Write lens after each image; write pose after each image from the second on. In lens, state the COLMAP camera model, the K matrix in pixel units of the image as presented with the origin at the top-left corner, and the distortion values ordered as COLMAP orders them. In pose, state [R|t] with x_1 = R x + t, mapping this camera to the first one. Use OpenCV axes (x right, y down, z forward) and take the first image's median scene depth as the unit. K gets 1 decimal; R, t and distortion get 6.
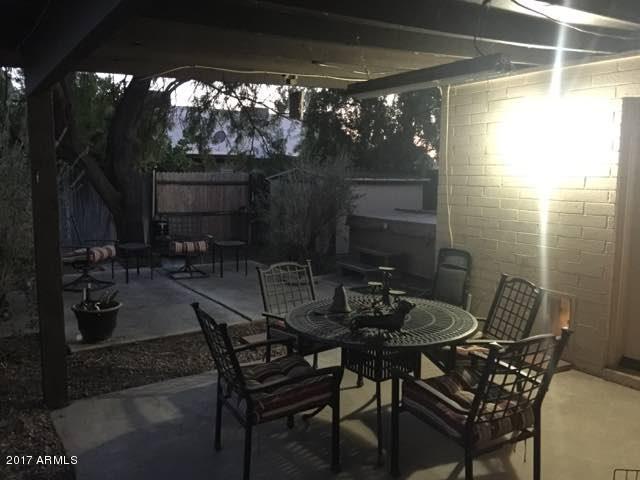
lens RADIAL K [[523.6, 0, 319.6], [0, 523.6, 236.6], [0, 0, 1]] dist [0.005468, -0.010786]
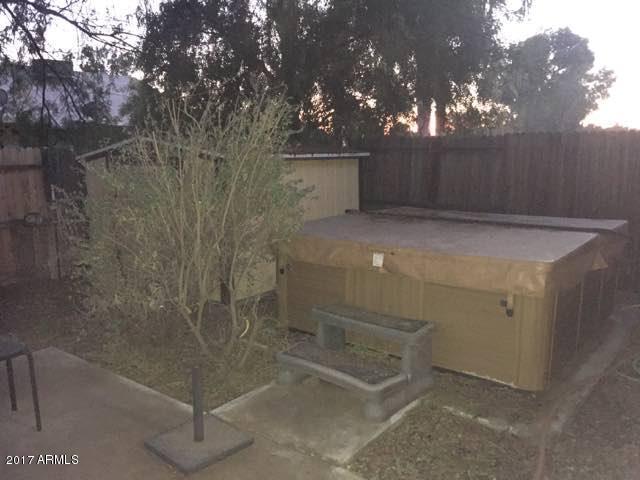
lens RADIAL K [[523.6, 0, 319.6], [0, 523.6, 236.6], [0, 0, 1]] dist [0.005468, -0.010786]
pose [[0.946020, -0.078533, 0.314451, -0.036336], [0.064914, 0.996452, 0.053568, -0.037557], [-0.317542, -0.030264, 0.947761, 0.357054]]
